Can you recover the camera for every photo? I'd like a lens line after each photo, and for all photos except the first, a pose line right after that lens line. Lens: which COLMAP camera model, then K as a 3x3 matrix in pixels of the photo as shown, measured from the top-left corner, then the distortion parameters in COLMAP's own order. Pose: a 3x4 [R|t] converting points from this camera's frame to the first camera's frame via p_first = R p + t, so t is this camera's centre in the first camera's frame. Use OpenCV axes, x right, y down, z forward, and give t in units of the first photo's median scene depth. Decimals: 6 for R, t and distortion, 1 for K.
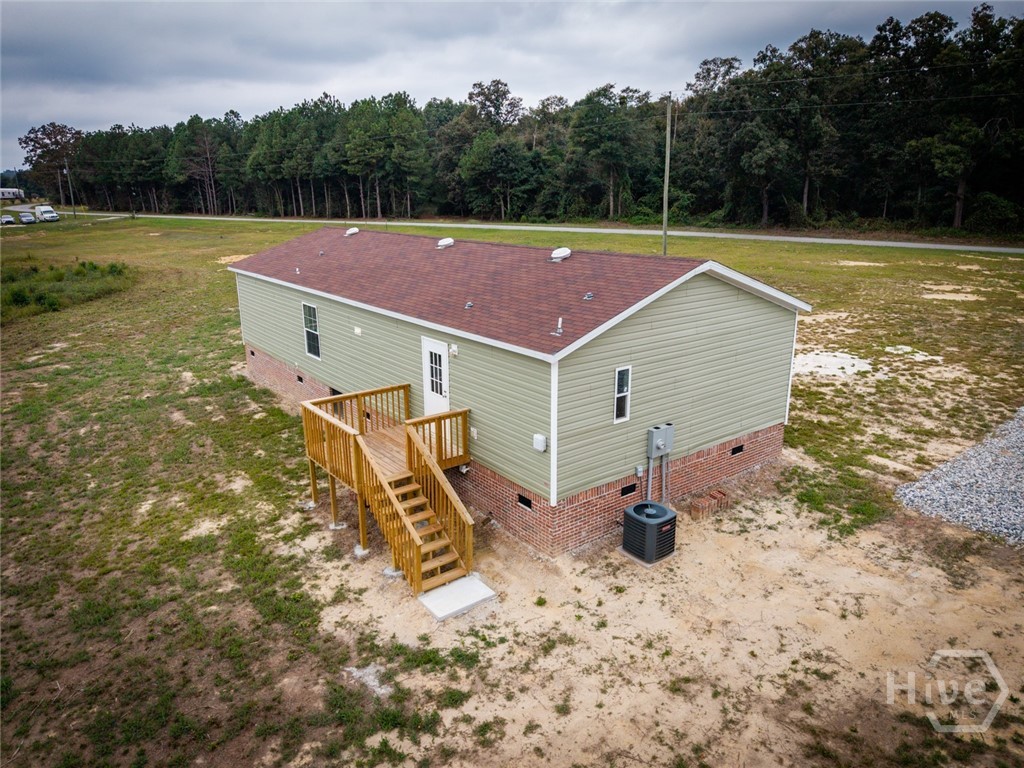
lens RADIAL K [[687.0, 0, 514.5], [0, 687.0, 383.0], [0, 0, 1]] dist [0.022758, -0.020077]
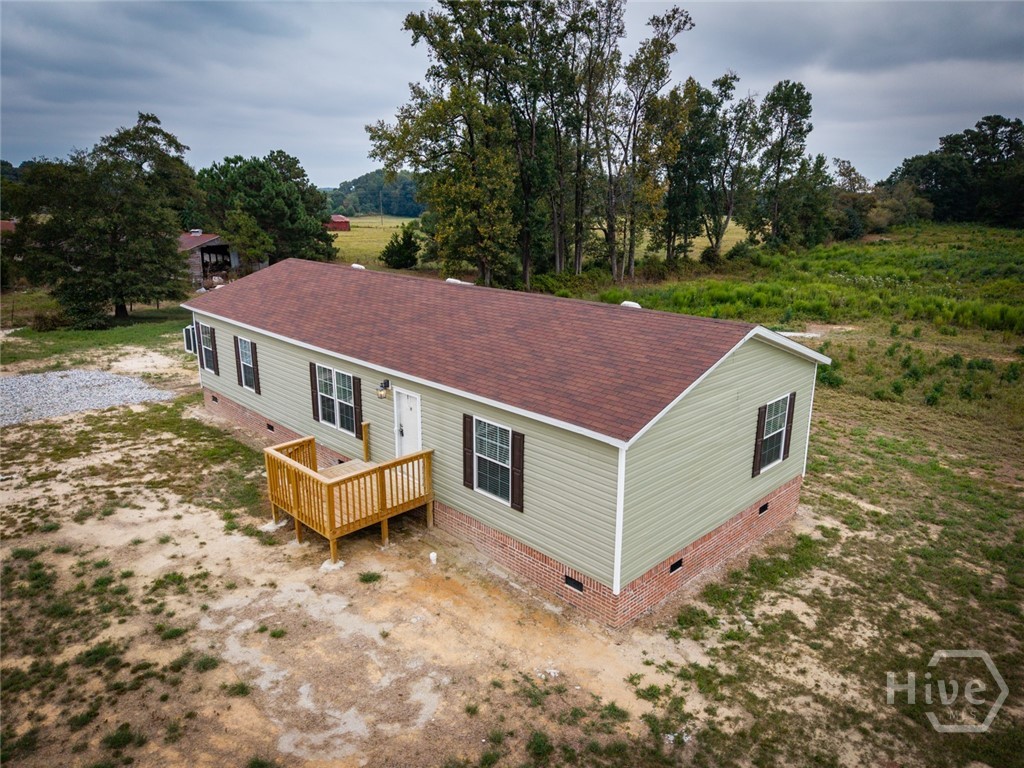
lens RADIAL K [[687.0, 0, 514.5], [0, 687.0, 383.0], [0, 0, 1]] dist [0.022758, -0.020077]
pose [[-0.992182, 0.028508, -0.121498, -0.068569], [-0.037680, 0.859693, 0.509419, -0.644969], [0.118973, 0.510015, -0.851898, 2.112279]]
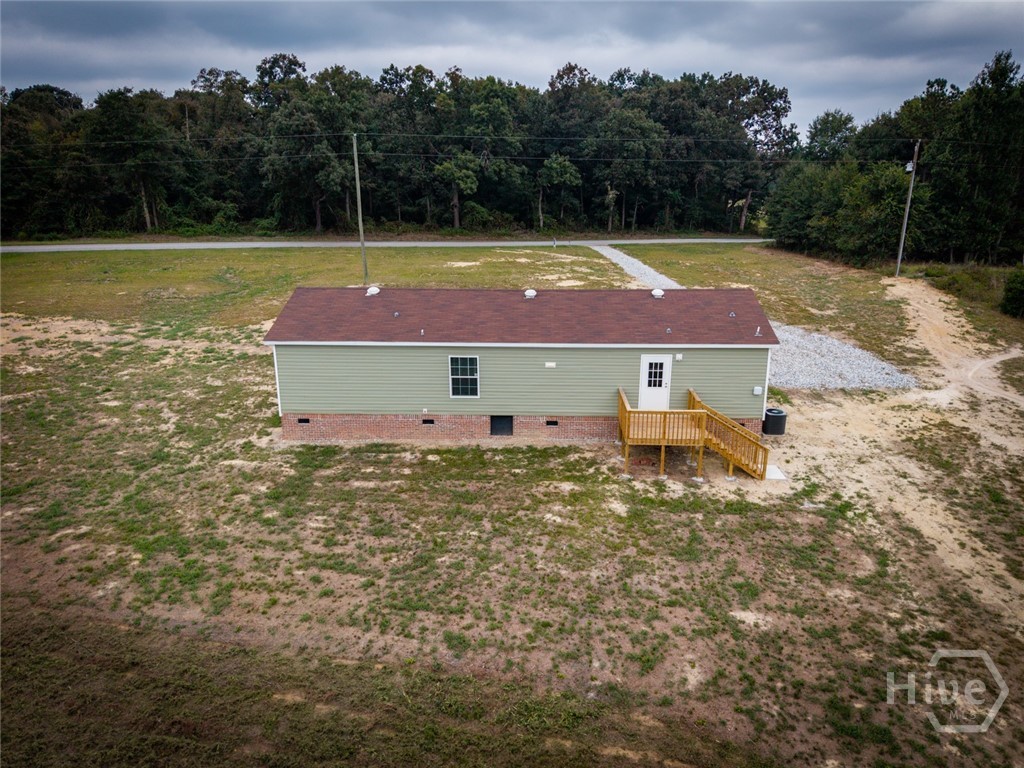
lens RADIAL K [[683.2, 0, 514.0], [0, 683.2, 384.0], [0, 0, 1]] dist [0.056792, -0.079067]
pose [[0.641311, -0.222196, 0.734404, -1.278692], [0.204716, 0.972005, 0.115317, -0.208682], [-0.739467, 0.076390, 0.668845, 0.125263]]
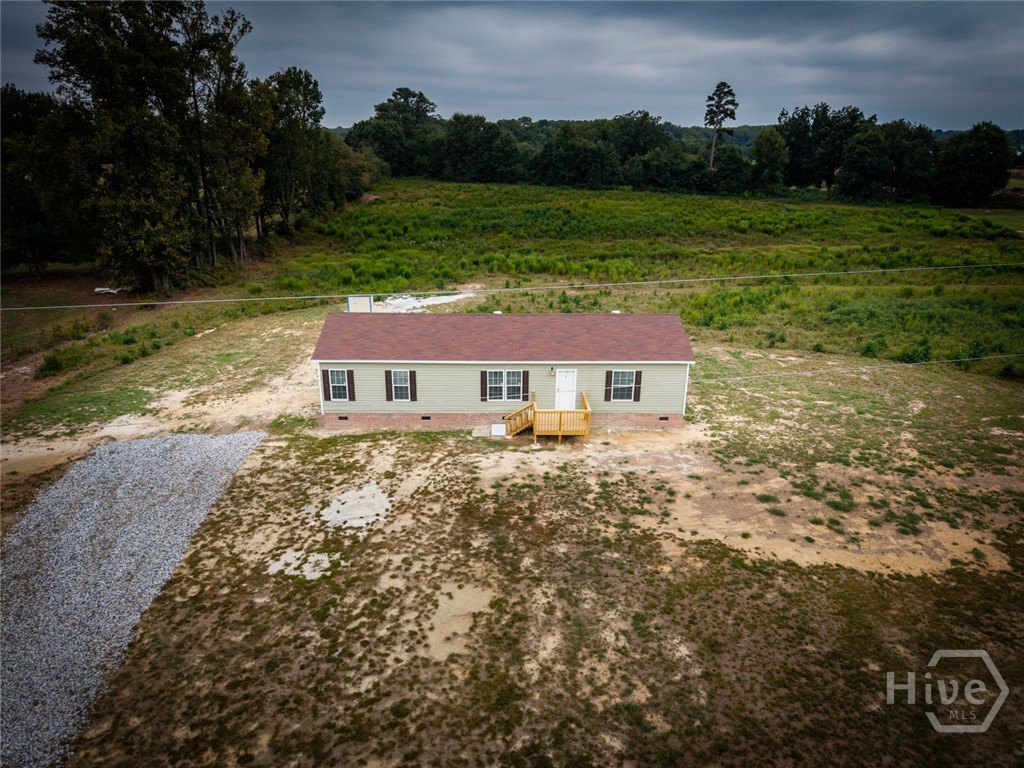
lens RADIAL K [[683.2, 0, 514.0], [0, 683.2, 384.0], [0, 0, 1]] dist [0.056792, -0.079067]
pose [[-0.596695, 0.273724, -0.754341, 1.429534], [-0.218949, 0.848827, 0.481201, -1.019732], [0.772021, 0.452293, -0.446559, 2.114815]]
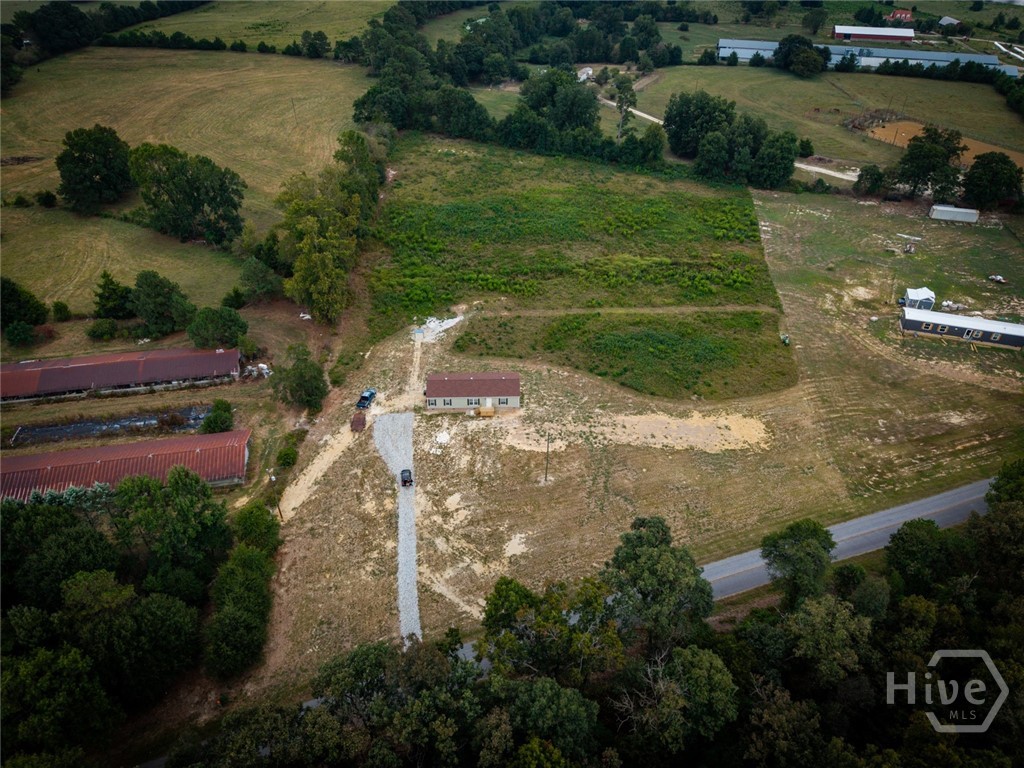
lens RADIAL K [[687.0, 0, 514.5], [0, 687.0, 383.0], [0, 0, 1]] dist [0.022758, -0.020077]
pose [[-0.579097, 0.485122, -0.655212, 4.540060], [-0.226412, 0.676372, 0.700899, -5.534437], [0.783188, 0.554237, -0.281848, 3.590449]]
